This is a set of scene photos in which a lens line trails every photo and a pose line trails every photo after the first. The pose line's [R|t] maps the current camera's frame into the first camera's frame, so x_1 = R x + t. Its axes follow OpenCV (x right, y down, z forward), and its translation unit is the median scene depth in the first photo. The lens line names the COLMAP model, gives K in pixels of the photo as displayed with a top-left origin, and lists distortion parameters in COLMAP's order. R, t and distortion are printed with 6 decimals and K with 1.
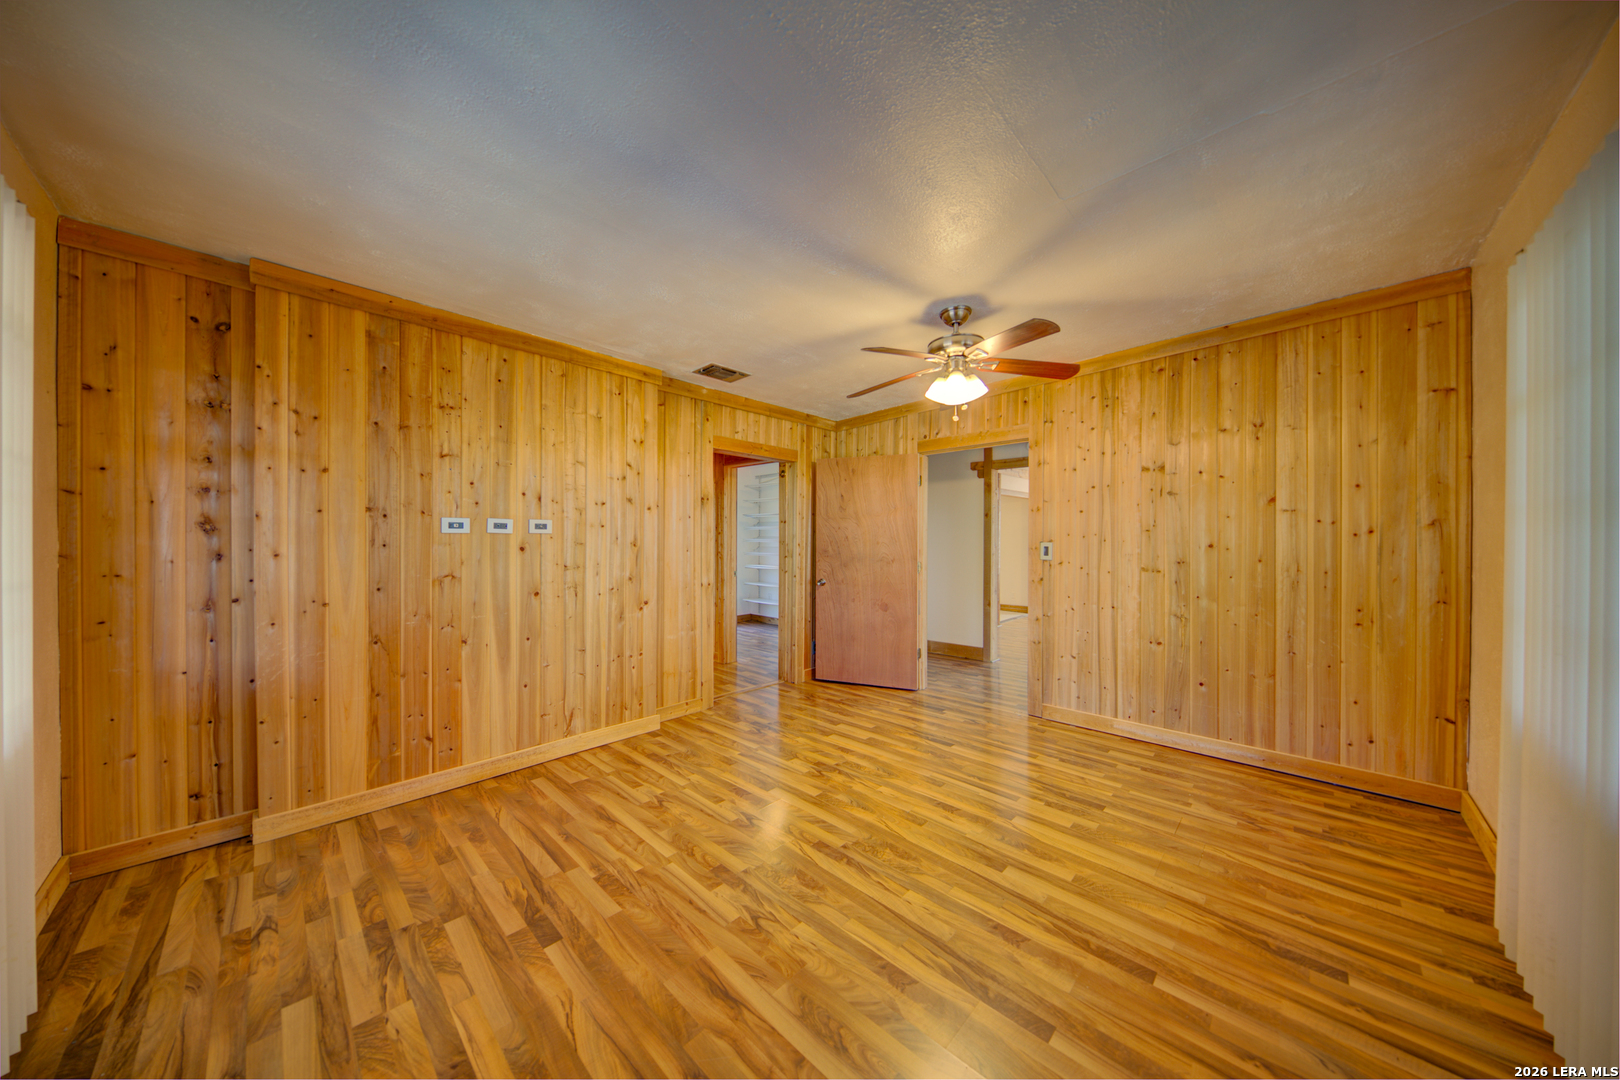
lens RADIAL K [[518.9, 0, 806.0], [0, 518.9, 543.4], [0, 0, 1]] dist [0.001620, -0.000380]
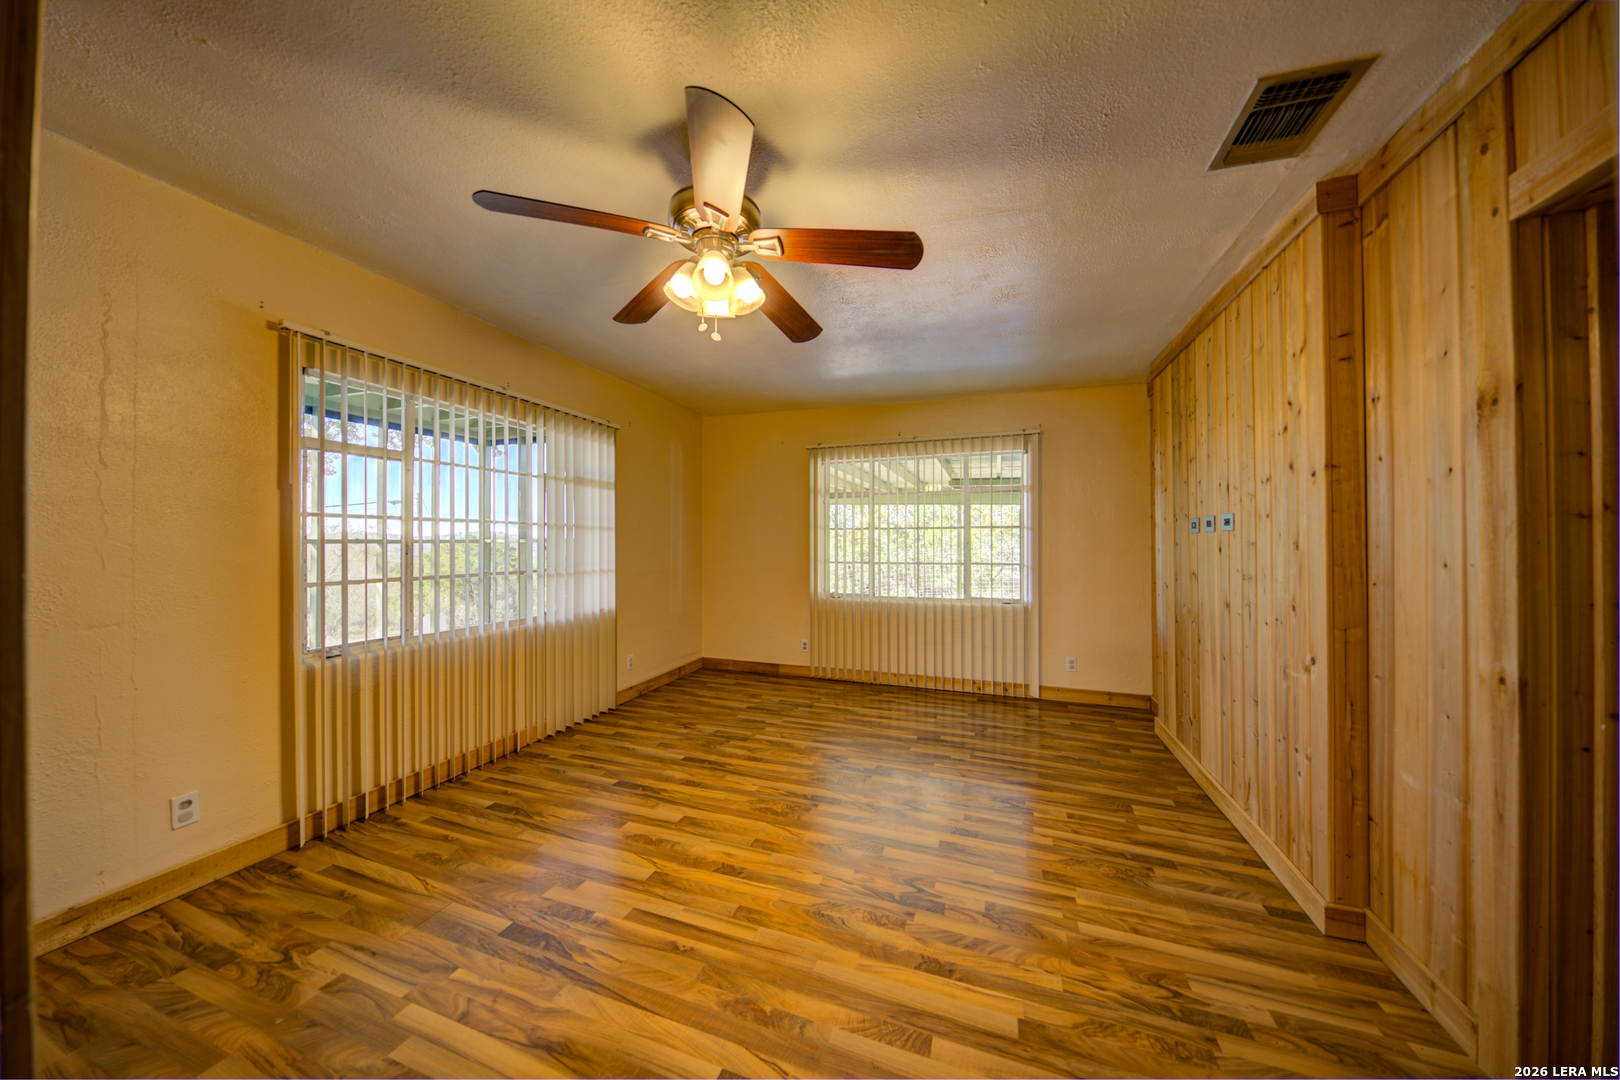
lens RADIAL K [[518.9, 0, 808.5], [0, 518.9, 538.1], [0, 0, 1]] dist [0.001620, -0.000380]
pose [[-0.910987, -0.003629, -0.412419, 0.514518], [-0.002420, 0.999991, -0.003453, -0.002976], [0.412428, -0.002148, -0.910988, 1.858323]]
